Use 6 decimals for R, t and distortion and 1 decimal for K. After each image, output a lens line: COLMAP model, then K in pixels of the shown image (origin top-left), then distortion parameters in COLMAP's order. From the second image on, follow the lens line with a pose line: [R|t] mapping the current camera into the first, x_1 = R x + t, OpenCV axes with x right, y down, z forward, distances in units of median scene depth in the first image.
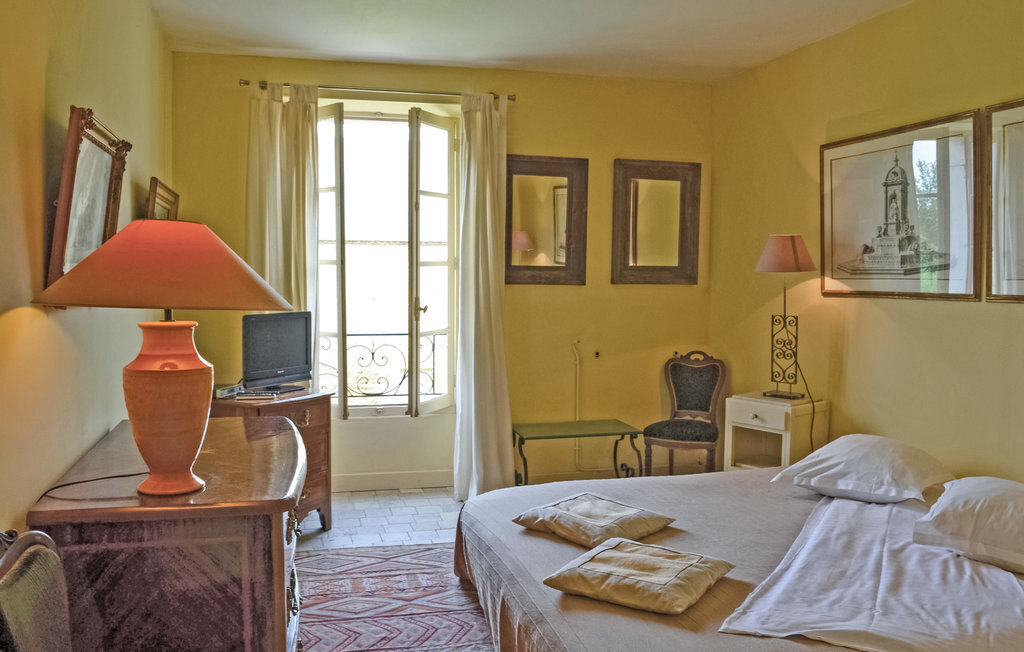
lens RADIAL K [[841.6, 0, 511.5], [0, 841.6, 273.6], [0, 0, 1]] dist [-0.079300, 0.001150]
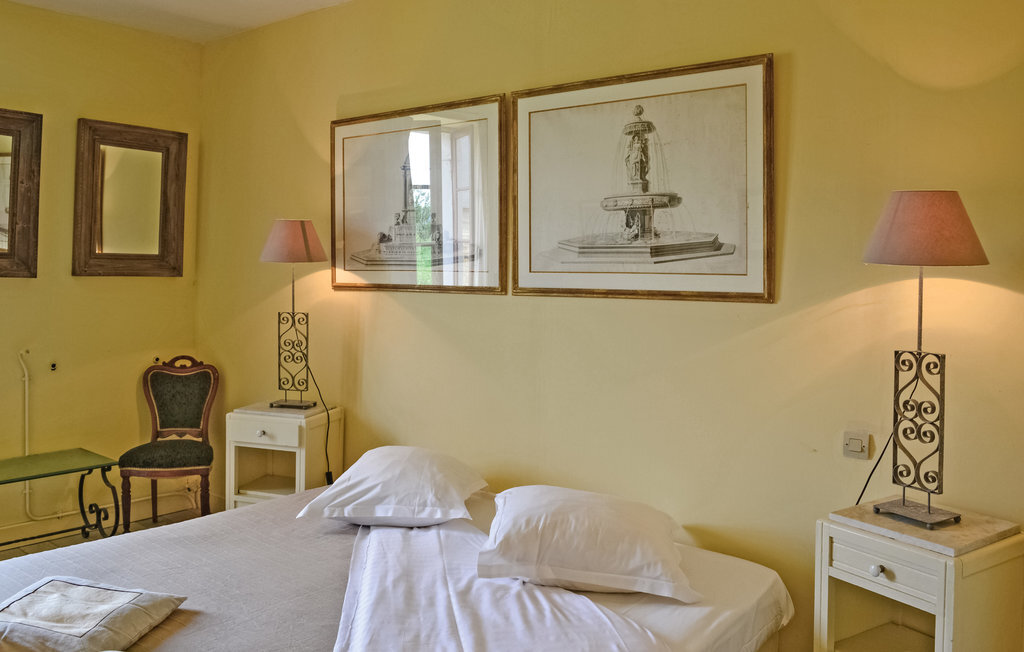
lens RADIAL K [[841.6, 0, 511.5], [0, 841.6, 273.6], [0, 0, 1]] dist [-0.079300, 0.001150]
pose [[0.812629, 0.001840, 0.582779, 0.005233], [-0.007548, 0.999944, 0.007368, 0.001804], [-0.582733, -0.010386, 0.812598, 0.165544]]
